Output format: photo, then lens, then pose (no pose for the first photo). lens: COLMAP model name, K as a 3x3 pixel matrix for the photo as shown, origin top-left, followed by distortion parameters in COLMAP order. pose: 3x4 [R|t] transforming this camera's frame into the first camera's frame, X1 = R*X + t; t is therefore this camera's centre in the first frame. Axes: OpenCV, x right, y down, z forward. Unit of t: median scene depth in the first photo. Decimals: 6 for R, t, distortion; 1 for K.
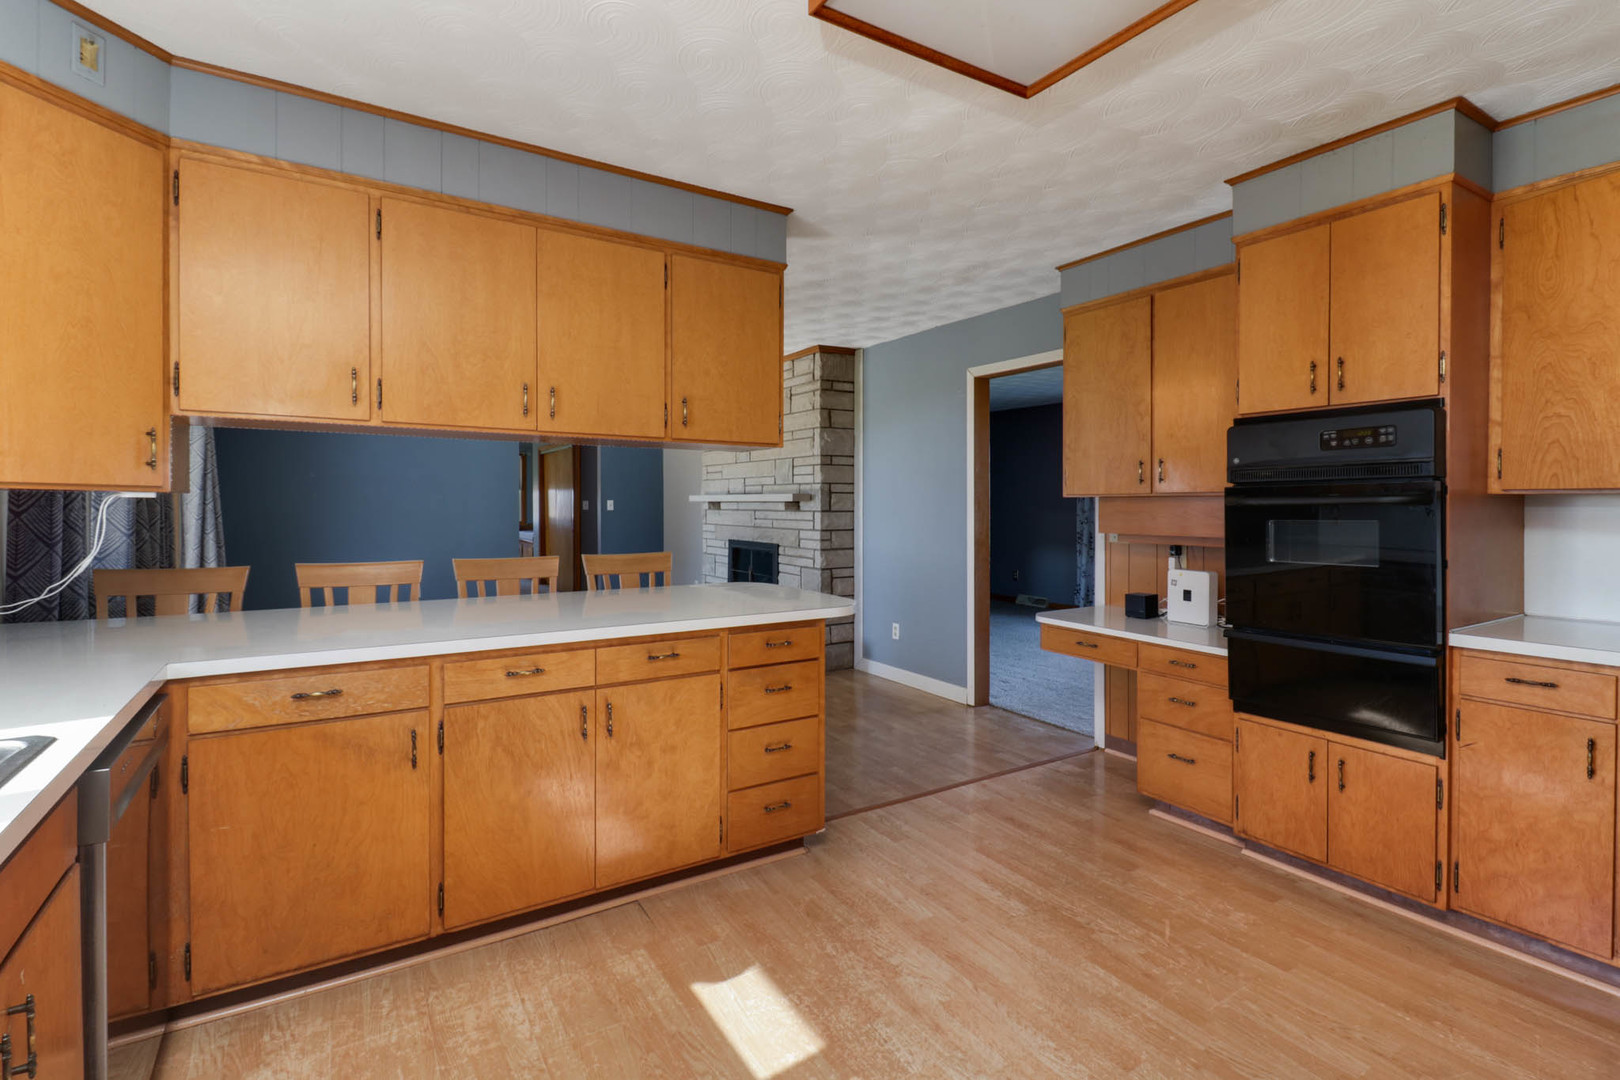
lens RADIAL K [[742.2, 0, 811.8], [0, 742.2, 513.2], [0, 0, 1]] dist [0.019373, -0.000376]
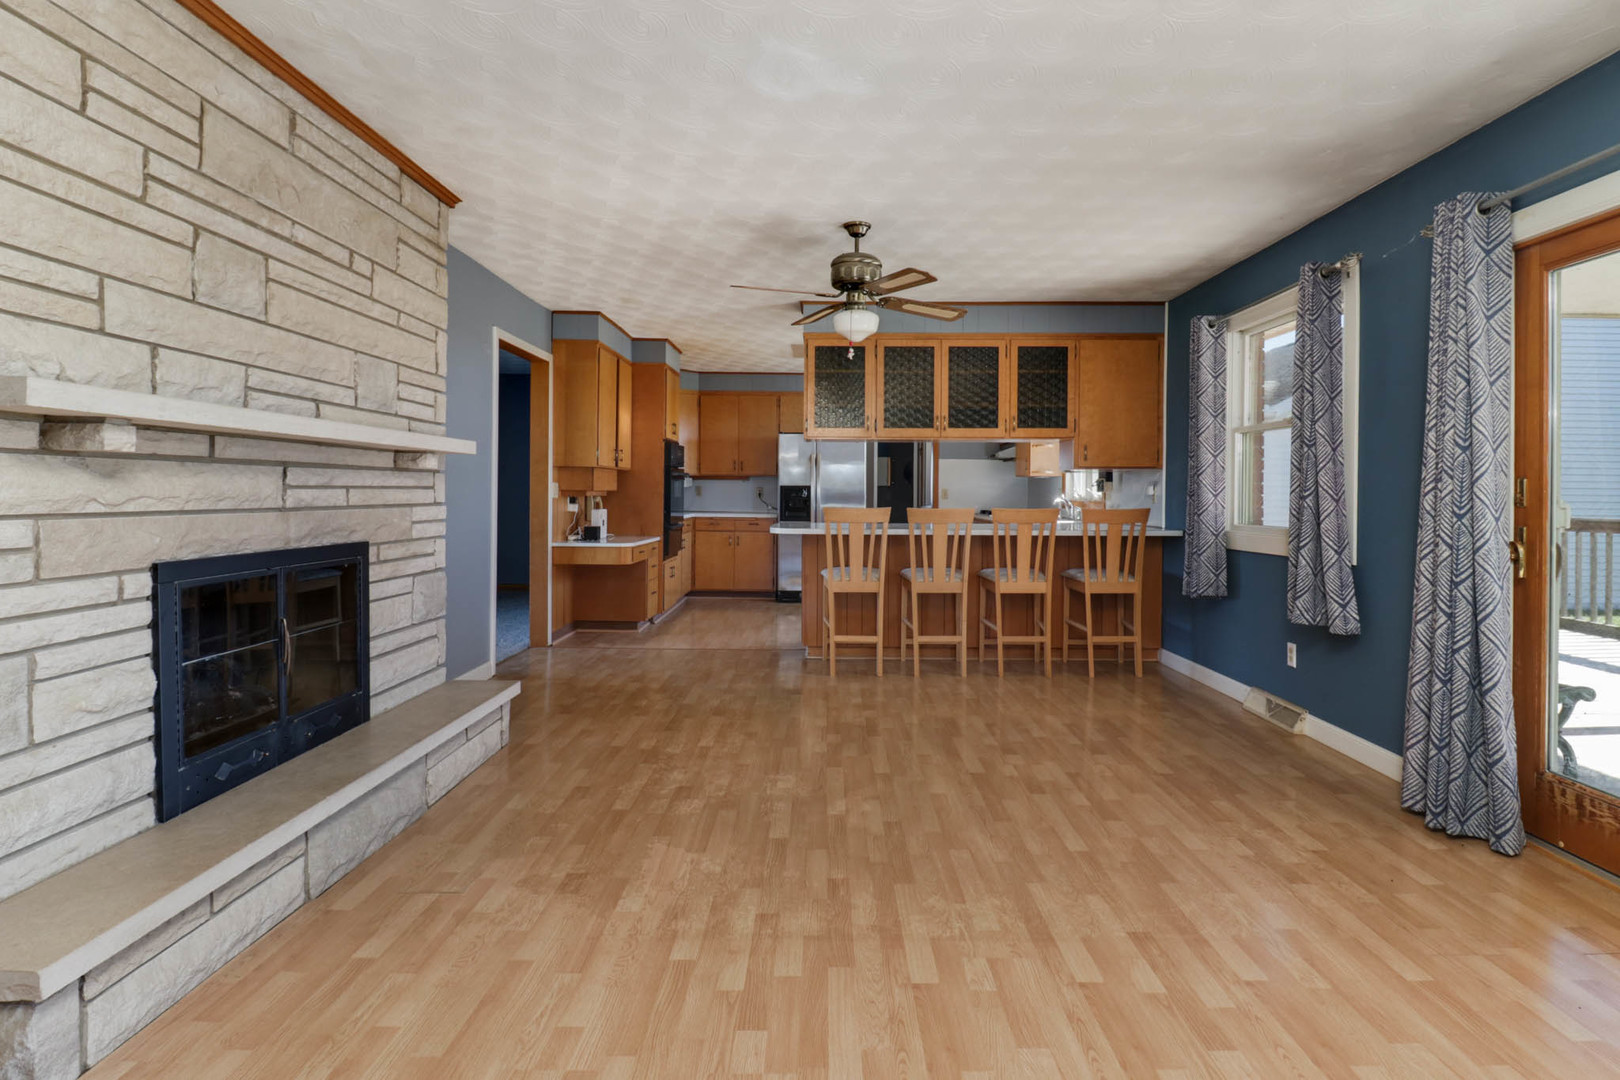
lens RADIAL K [[826.0, 0, 815.8], [0, 826.0, 492.2], [0, 0, 1]] dist [0.002184, 0.001045]
pose [[-0.842318, -0.008381, 0.538916, -0.580316], [-0.002757, 0.999933, 0.011242, 0.005577], [-0.538974, 0.007983, -0.842285, 1.351657]]
